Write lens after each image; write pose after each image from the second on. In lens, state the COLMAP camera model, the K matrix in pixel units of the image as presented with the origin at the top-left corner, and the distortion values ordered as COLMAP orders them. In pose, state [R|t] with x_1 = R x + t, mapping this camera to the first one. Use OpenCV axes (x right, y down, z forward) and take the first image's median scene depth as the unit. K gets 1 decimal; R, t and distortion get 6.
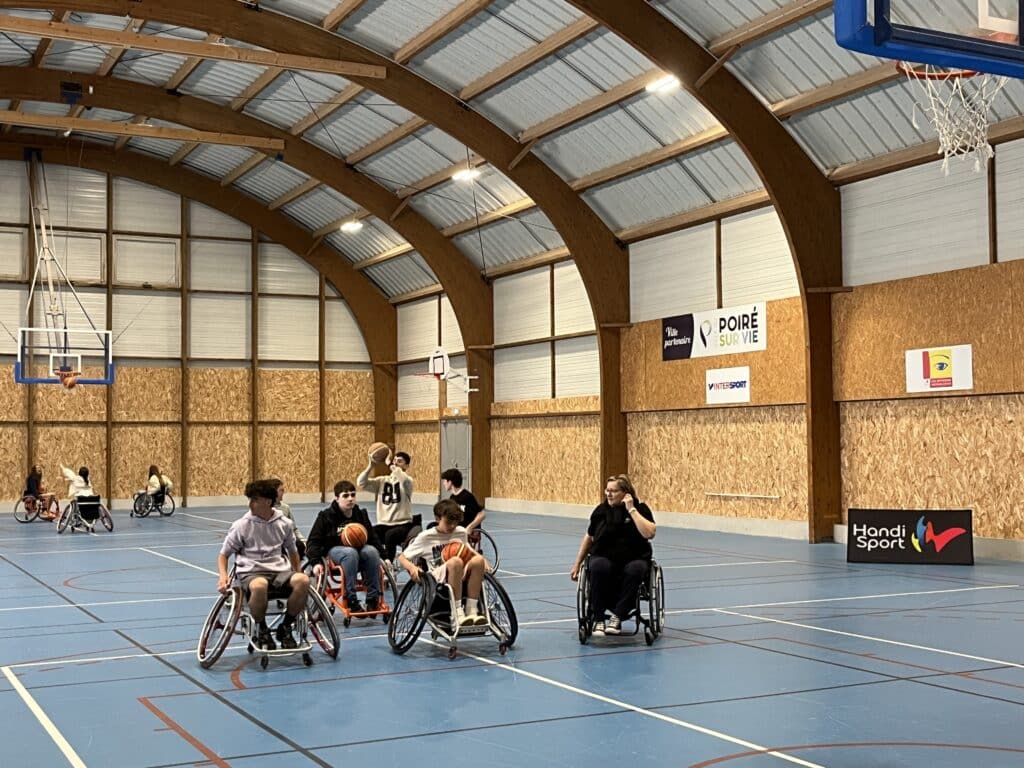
lens RADIAL K [[1283.4, 0, 507.2], [0, 1283.4, 388.5], [0, 0, 1]] dist [0.090162, 0.000000]
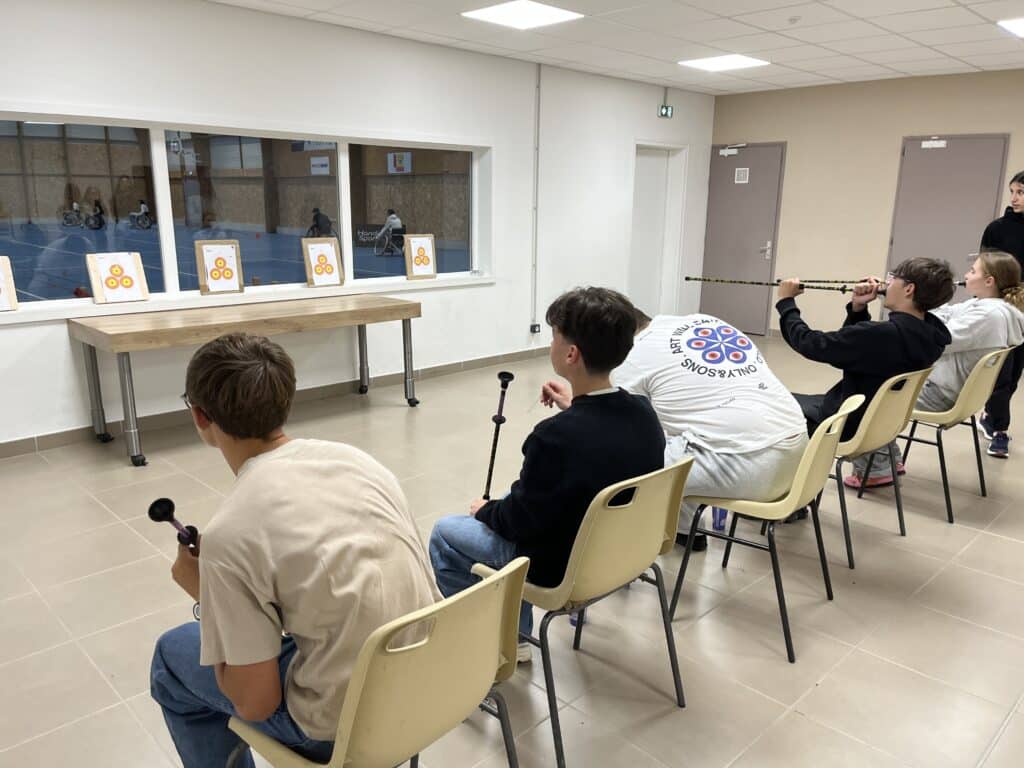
lens RADIAL K [[772.7, 0, 505.7], [0, 772.7, 403.5], [0, 0, 1]] dist [0.044316, -0.053360]
pose [[0.955695, -0.053452, 0.289465, 0.059542], [-0.035480, 0.955288, 0.293542, -0.011871], [-0.292212, -0.290807, 0.911067, -0.283345]]
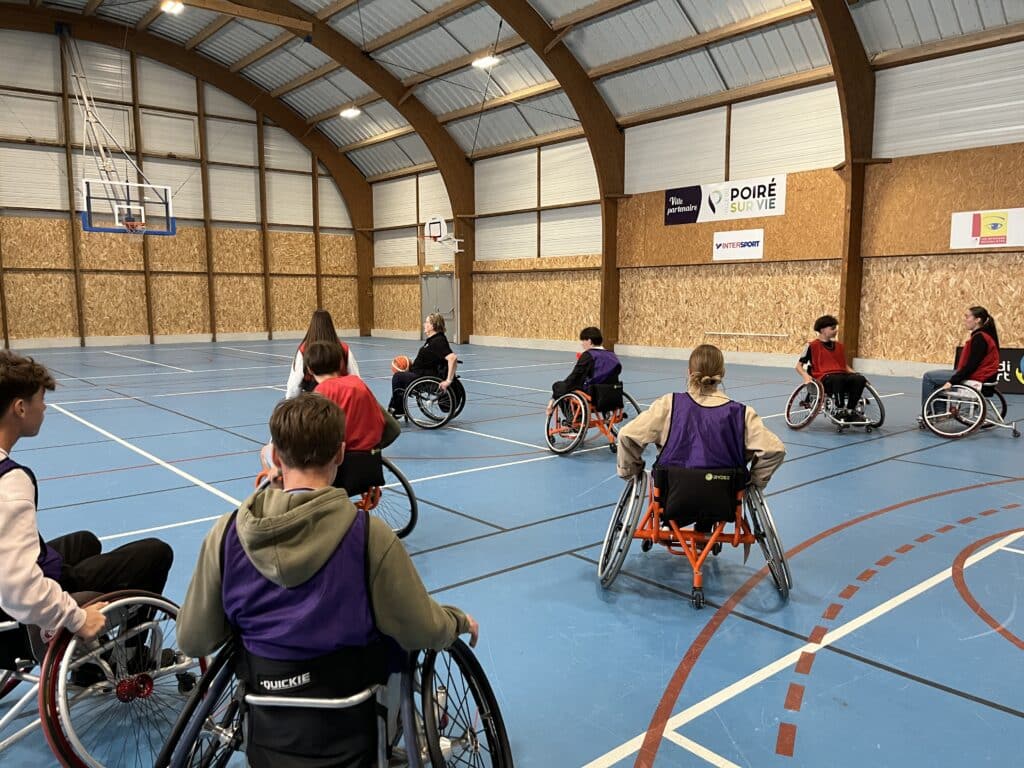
lens RADIAL K [[772.7, 0, 515.4], [0, 772.7, 391.4], [0, 0, 1]] dist [0.044316, -0.053360]
pose [[0.973869, -0.019537, 0.226267, -0.166926], [-0.017568, 0.986827, 0.160822, 0.016325], [-0.226429, -0.160594, 0.960697, 0.253087]]
